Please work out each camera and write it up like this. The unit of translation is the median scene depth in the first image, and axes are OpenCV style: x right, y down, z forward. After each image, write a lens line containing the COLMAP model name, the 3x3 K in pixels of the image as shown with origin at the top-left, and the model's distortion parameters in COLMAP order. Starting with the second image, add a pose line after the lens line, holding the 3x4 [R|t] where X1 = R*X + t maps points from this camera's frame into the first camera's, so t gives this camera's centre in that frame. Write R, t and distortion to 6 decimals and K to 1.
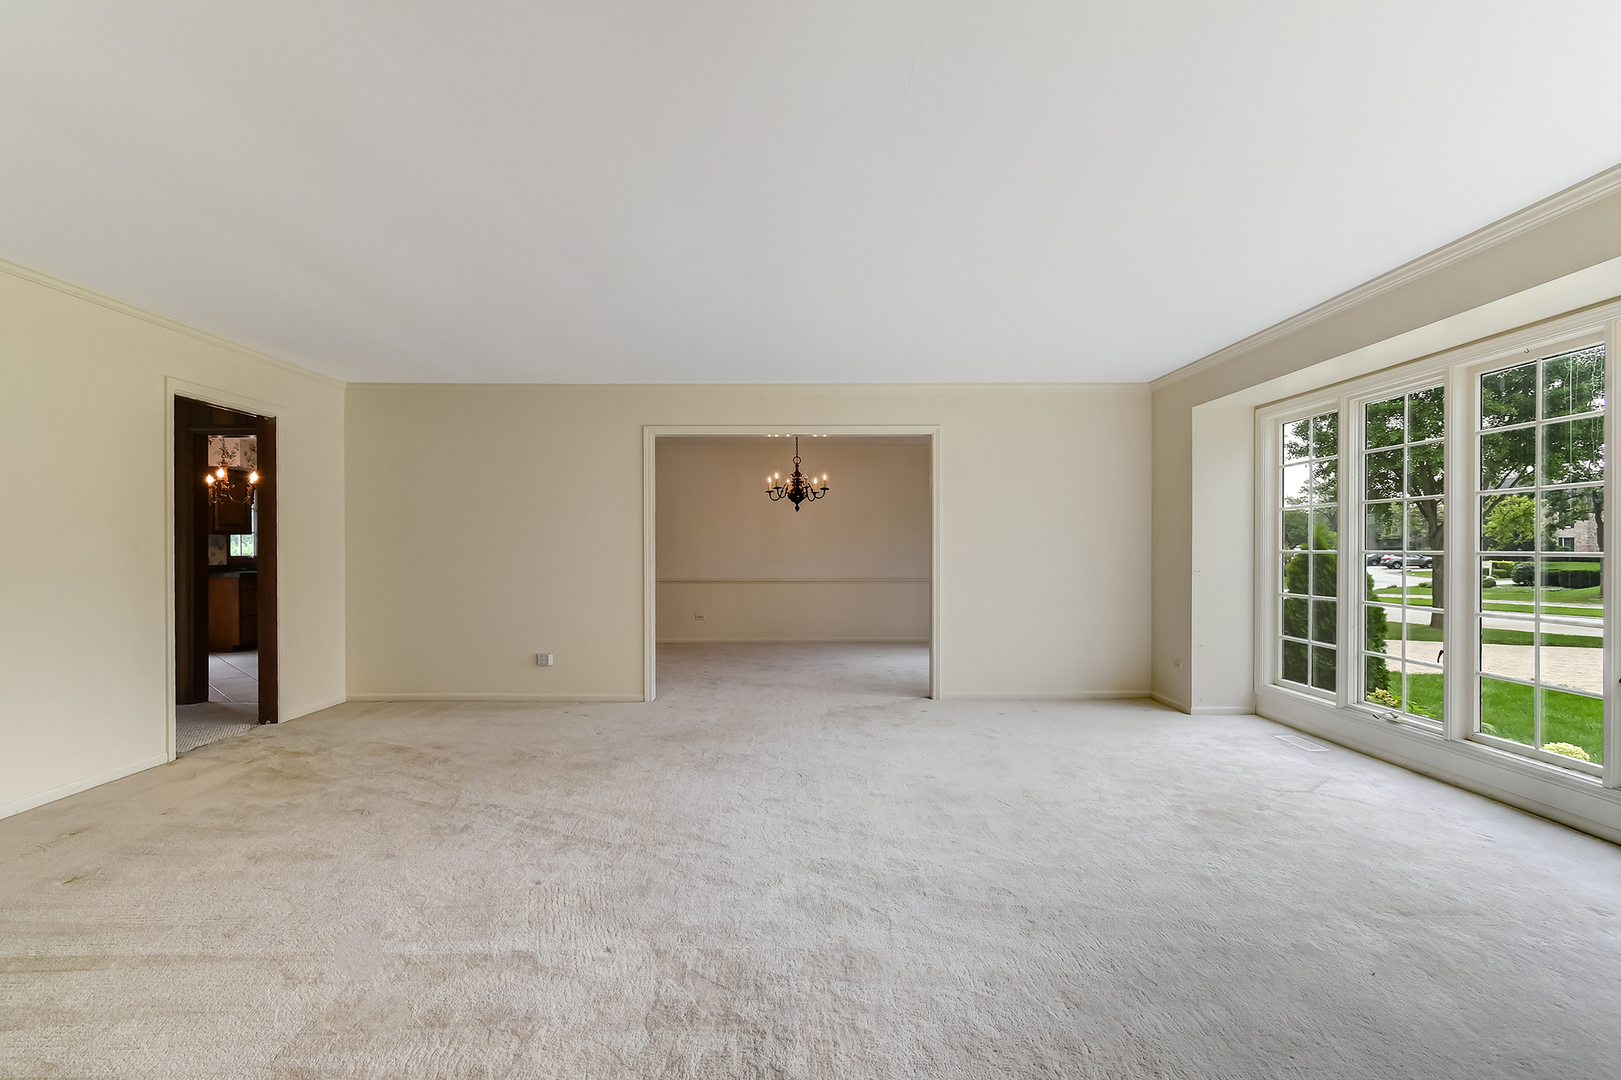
lens RADIAL K [[753.0, 0, 800.6], [0, 753.0, 548.1], [0, 0, 1]] dist [0.002071, -0.000476]
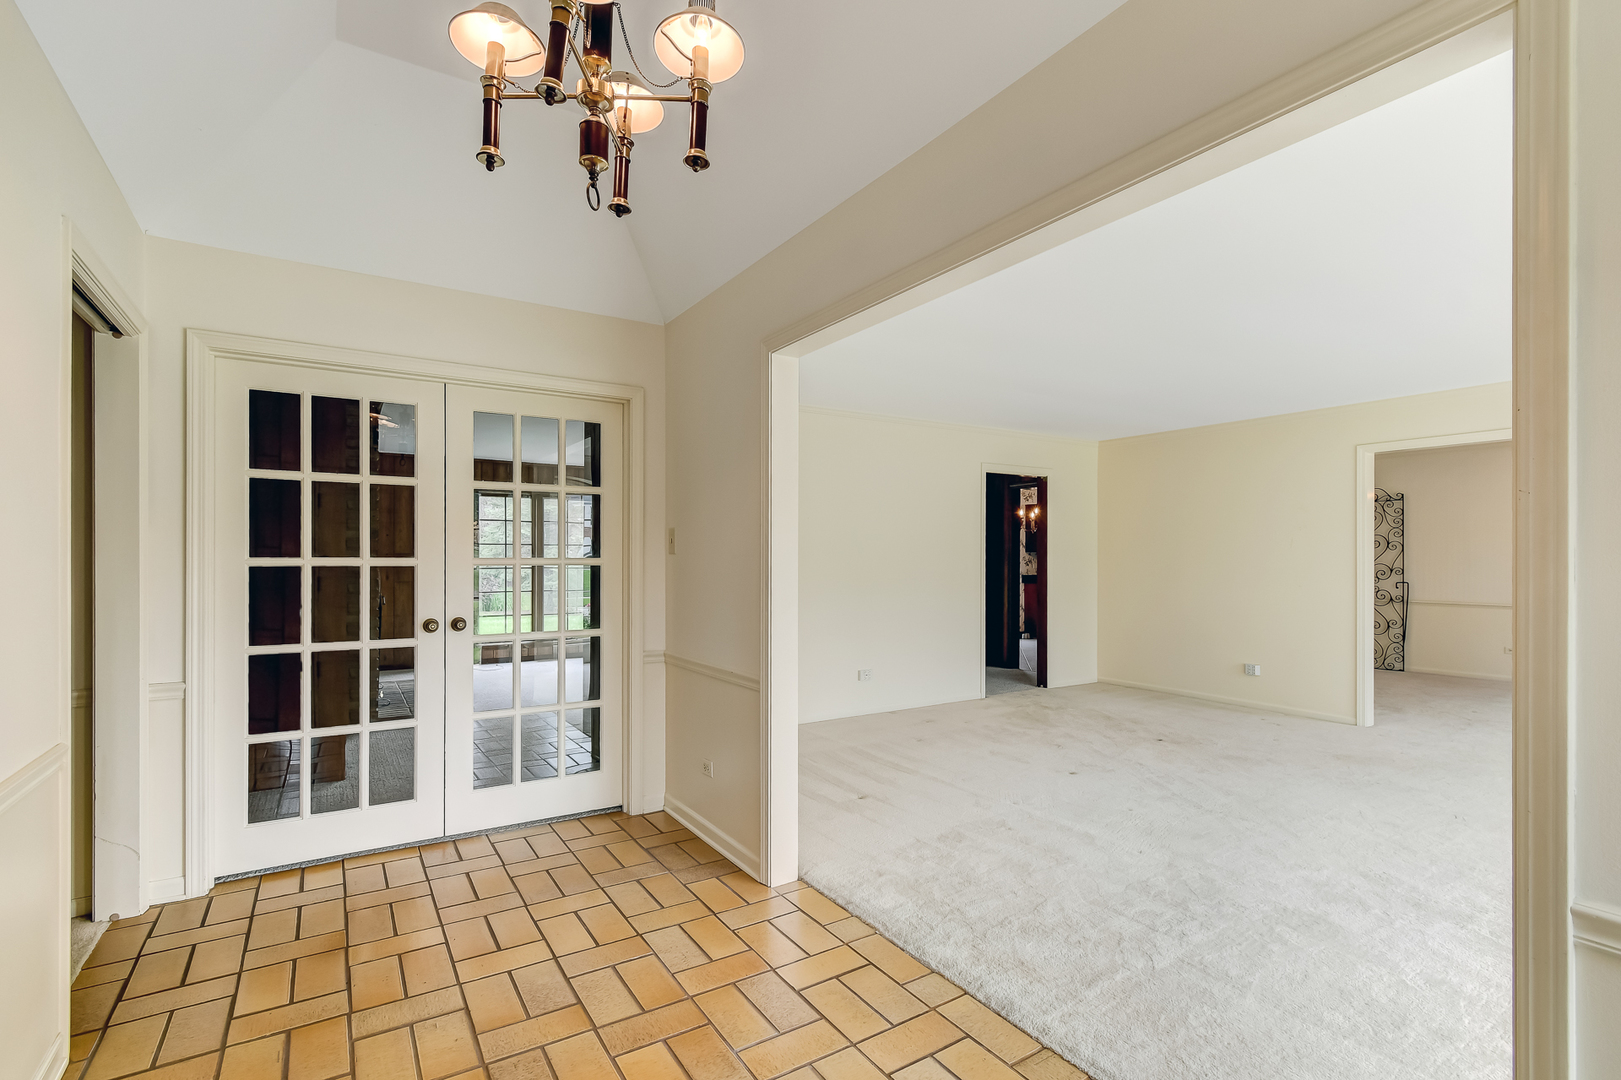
lens RADIAL K [[753.0, 0, 807.8], [0, 753.0, 551.1], [0, 0, 1]] dist [0.002071, -0.000476]
pose [[0.522413, -0.006829, -0.852665, 0.389512], [0.001448, 0.999974, -0.007122, -0.027242], [0.852691, 0.002486, 0.522409, -0.191404]]
